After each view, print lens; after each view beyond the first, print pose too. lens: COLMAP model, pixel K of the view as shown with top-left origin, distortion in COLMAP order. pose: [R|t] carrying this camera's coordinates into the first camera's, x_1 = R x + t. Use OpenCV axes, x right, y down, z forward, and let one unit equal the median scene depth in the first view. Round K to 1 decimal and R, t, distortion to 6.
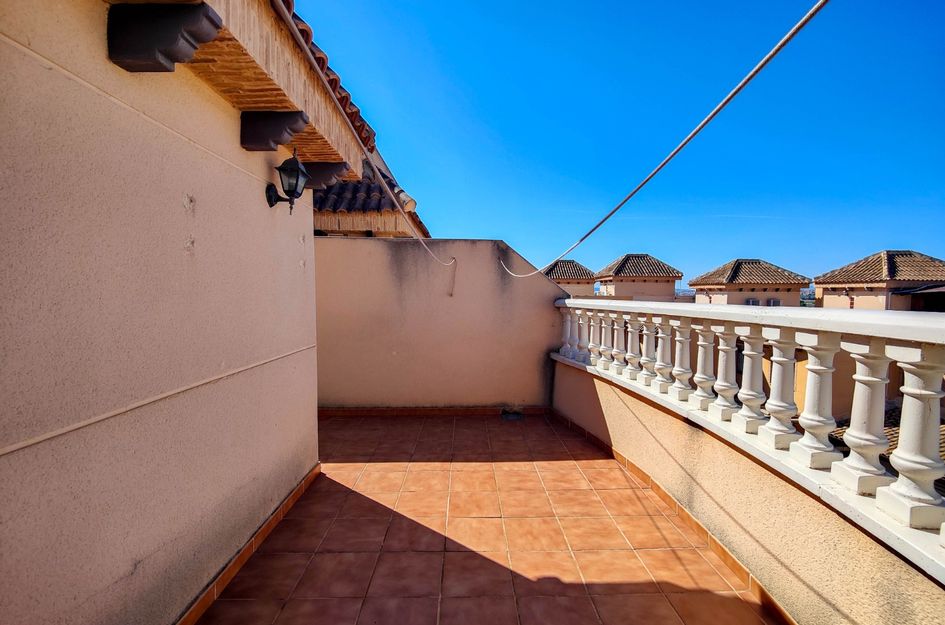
lens RADIAL K [[418.9, 0, 476.2], [0, 418.9, 316.2], [0, 0, 1]] dist [0.000890, -0.005318]
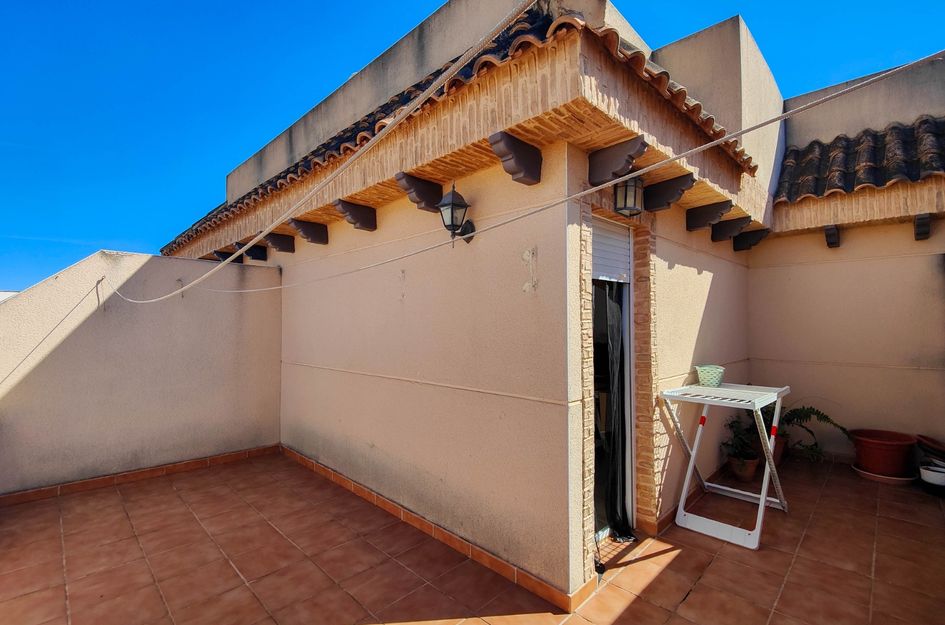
lens RADIAL K [[418.9, 0, 476.2], [0, 418.9, 316.2], [0, 0, 1]] dist [0.000890, -0.005318]
pose [[-0.722730, -0.019070, -0.690868, 0.260585], [-0.032707, 0.999443, 0.006628, -0.101284], [0.690357, 0.027386, -0.722951, 2.175416]]
